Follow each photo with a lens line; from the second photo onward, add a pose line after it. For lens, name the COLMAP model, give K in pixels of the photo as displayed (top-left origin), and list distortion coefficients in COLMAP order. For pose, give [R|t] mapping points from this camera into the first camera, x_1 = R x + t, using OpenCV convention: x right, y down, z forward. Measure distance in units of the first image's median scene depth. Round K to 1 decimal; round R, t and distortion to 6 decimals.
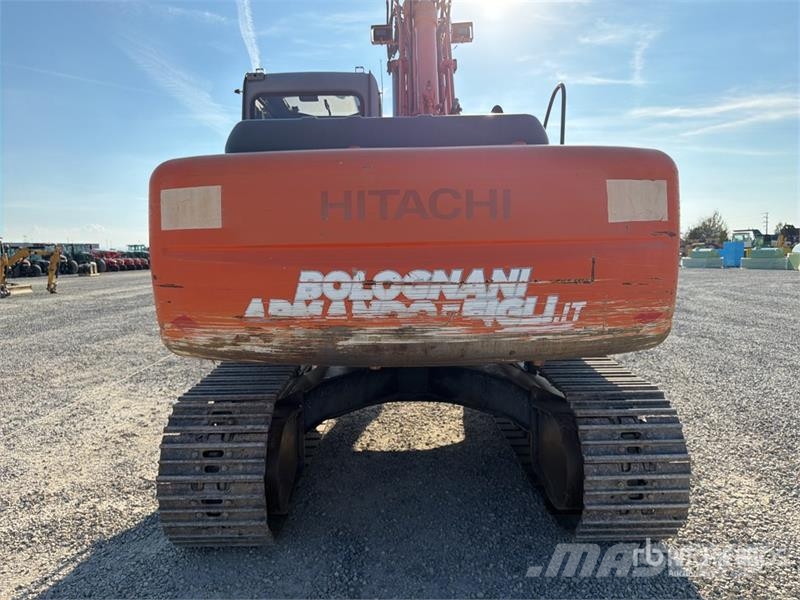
lens RADIAL K [[563.7, 0, 399.7], [0, 563.7, 303.2], [0, 0, 1]] dist [0.171231, -0.322295]
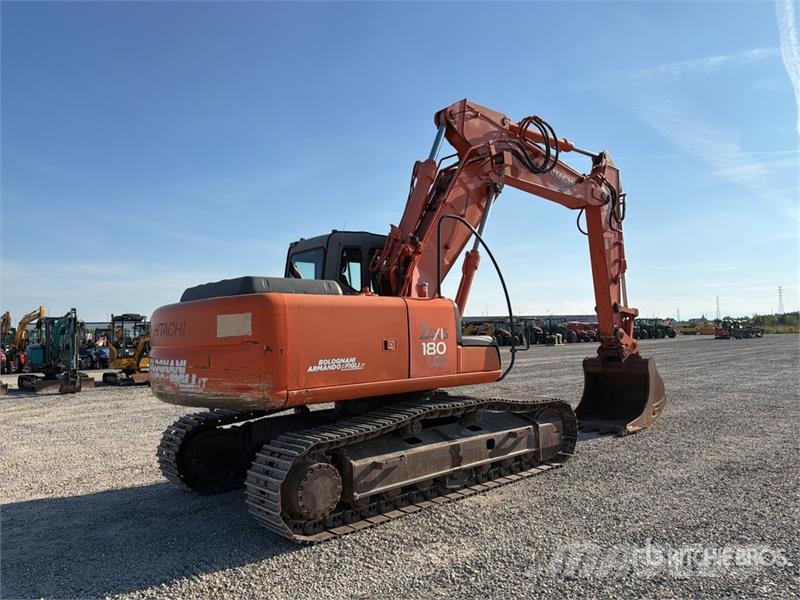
lens RADIAL K [[565.2, 0, 401.3], [0, 565.2, 300.4], [0, 0, 1]] dist [0.167313, -0.243157]
pose [[0.664858, -0.043456, -0.745705, 2.202135], [-0.049937, 0.993487, -0.102418, -0.095856], [0.745299, 0.105332, 0.658358, 0.169414]]
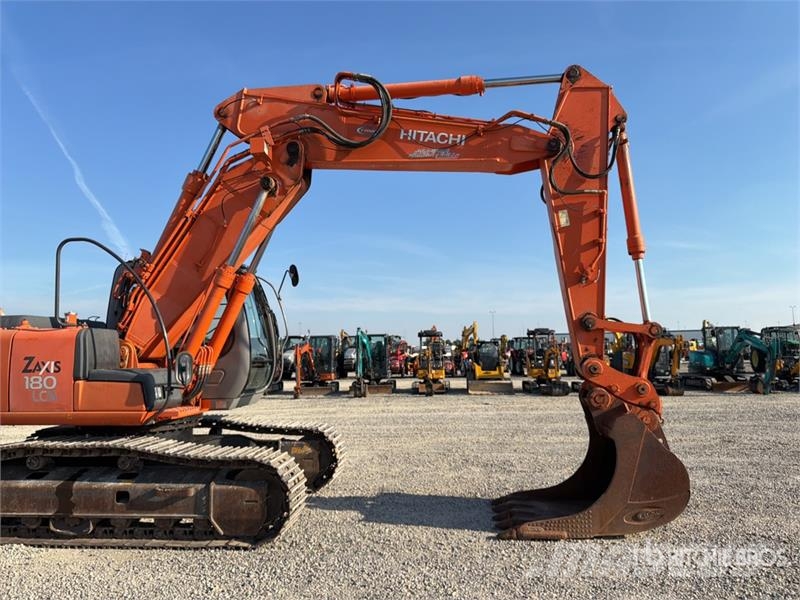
lens RADIAL K [[564.3, 0, 399.7], [0, 564.3, 300.9], [0, 0, 1]] dist [0.121685, -0.169823]
pose [[-0.112030, -0.074006, -0.990945, 2.647355], [-0.066137, 0.995567, -0.066874, -0.406377], [0.991501, 0.058047, -0.116428, 3.477372]]
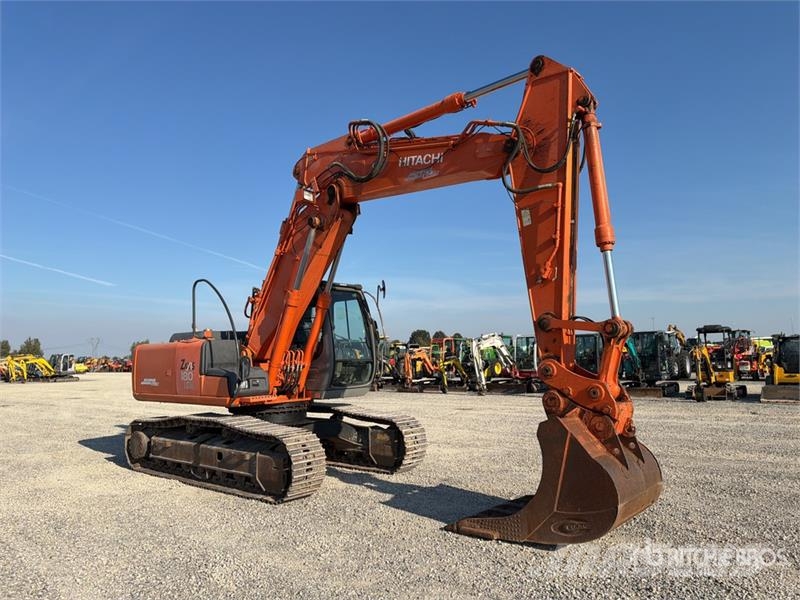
lens RADIAL K [[565.2, 0, 401.3], [0, 565.2, 300.4], [0, 0, 1]] dist [0.167313, -0.243157]
pose [[-0.654268, -0.046061, -0.754859, 2.318445], [-0.031799, 0.998936, -0.033394, -0.523540], [0.755594, 0.002155, -0.655036, 5.057139]]
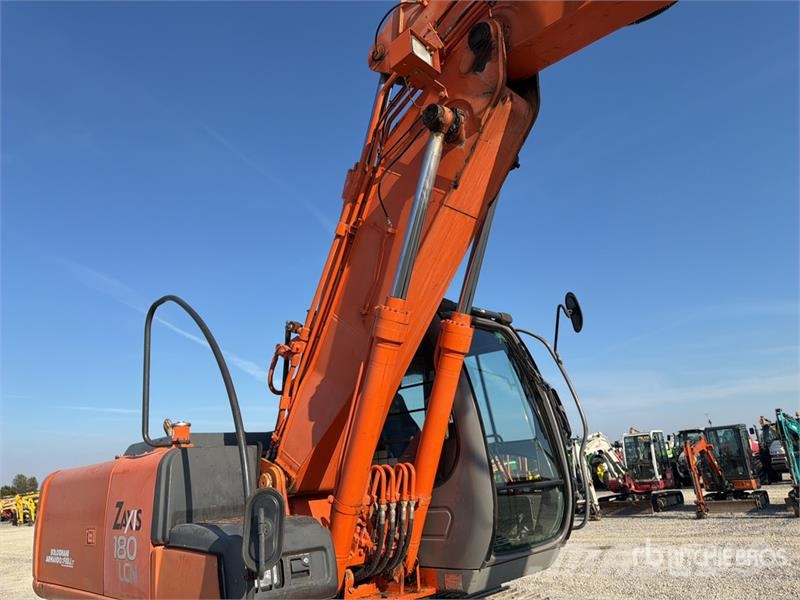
lens RADIAL K [[575.4, 0, 404.3], [0, 575.4, 304.7], [0, 0, 1]] dist [0.007570, -0.004445]
pose [[-0.693941, -0.139621, -0.706365, 1.110955], [0.024758, 0.975812, -0.217203, -0.387637], [0.719606, -0.168215, -0.673700, 3.293096]]
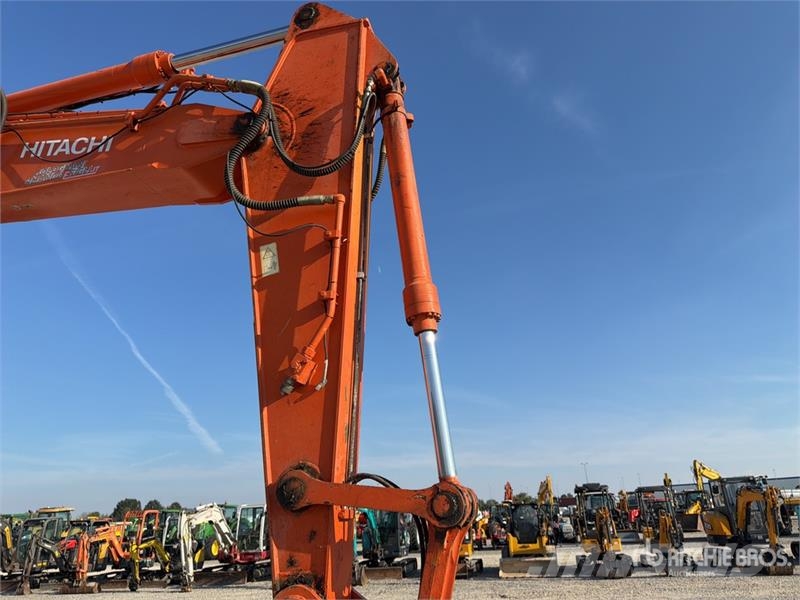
lens RADIAL K [[575.4, 0, 404.3], [0, 575.4, 304.7], [0, 0, 1]] dist [0.007570, -0.004445]
pose [[-0.253605, -0.310286, -0.916192, 1.135988], [-0.031374, 0.949297, -0.312813, -0.526557], [0.966799, -0.050586, -0.250481, 4.425585]]
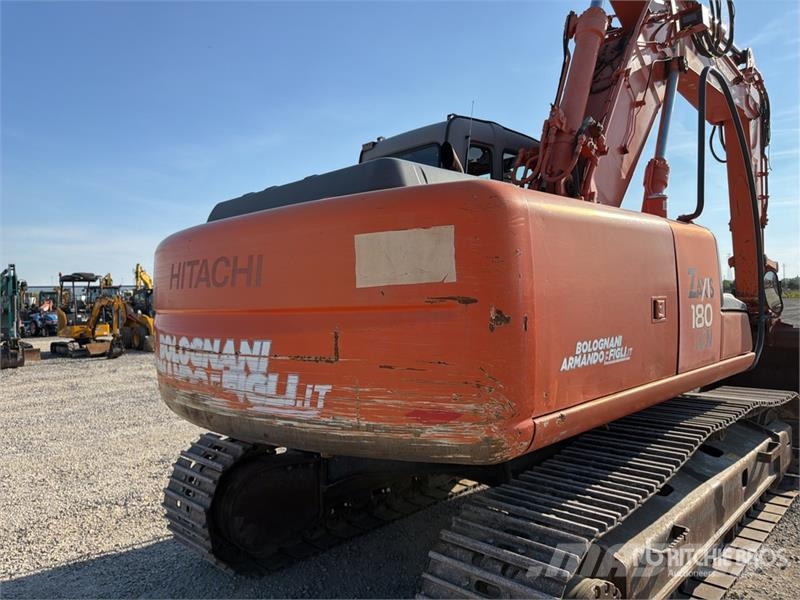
lens RADIAL K [[566.1, 0, 397.7], [0, 566.1, 291.9], [0, 0, 1]] dist [0.089126, -0.106346]
pose [[0.716925, -0.007939, -0.697105, 0.936617], [-0.047925, 0.997008, -0.060641, -0.088809], [0.695501, 0.076884, 0.714400, 0.474103]]
